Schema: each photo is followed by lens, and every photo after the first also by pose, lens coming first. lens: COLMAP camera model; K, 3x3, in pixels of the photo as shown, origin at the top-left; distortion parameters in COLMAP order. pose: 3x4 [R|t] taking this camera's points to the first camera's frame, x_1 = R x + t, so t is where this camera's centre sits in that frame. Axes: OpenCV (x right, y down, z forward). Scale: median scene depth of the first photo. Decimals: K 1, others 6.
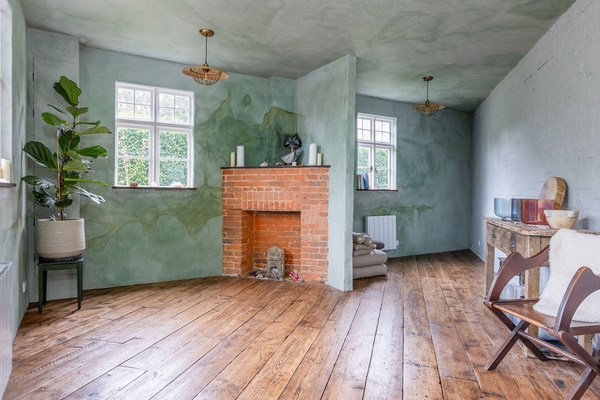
lens RADIAL K [[397.9, 0, 305.0], [0, 397.9, 195.9], [0, 0, 1]] dist [0.020675, -0.004962]
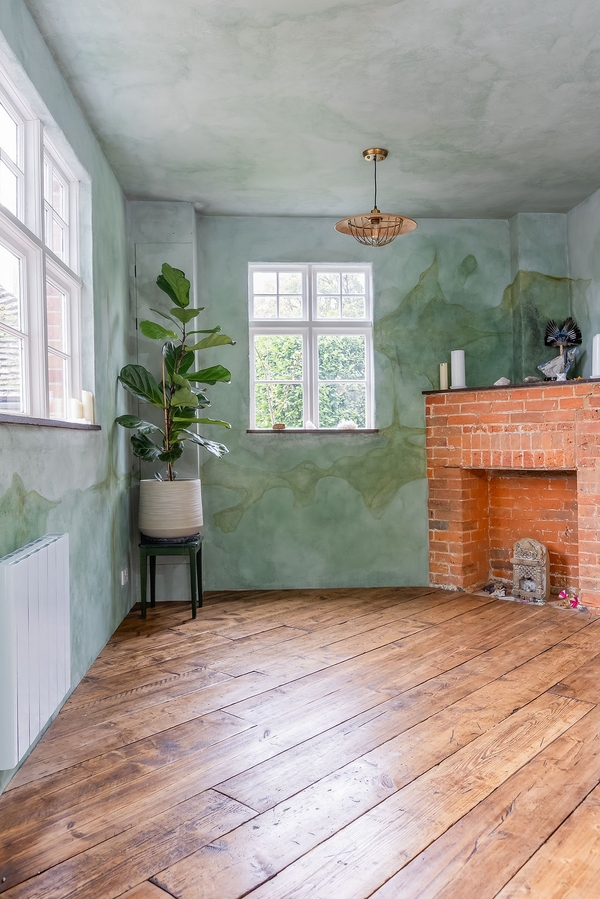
lens RADIAL K [[713.1, 0, 293.8], [0, 713.1, 445.6], [0, 0, 1]] dist [0.024291, -0.001496]
pose [[0.891309, -0.016092, -0.453110, 0.105348], [0.012447, 0.999862, -0.011026, 0.016549], [0.453225, 0.004188, 0.891386, 0.037368]]
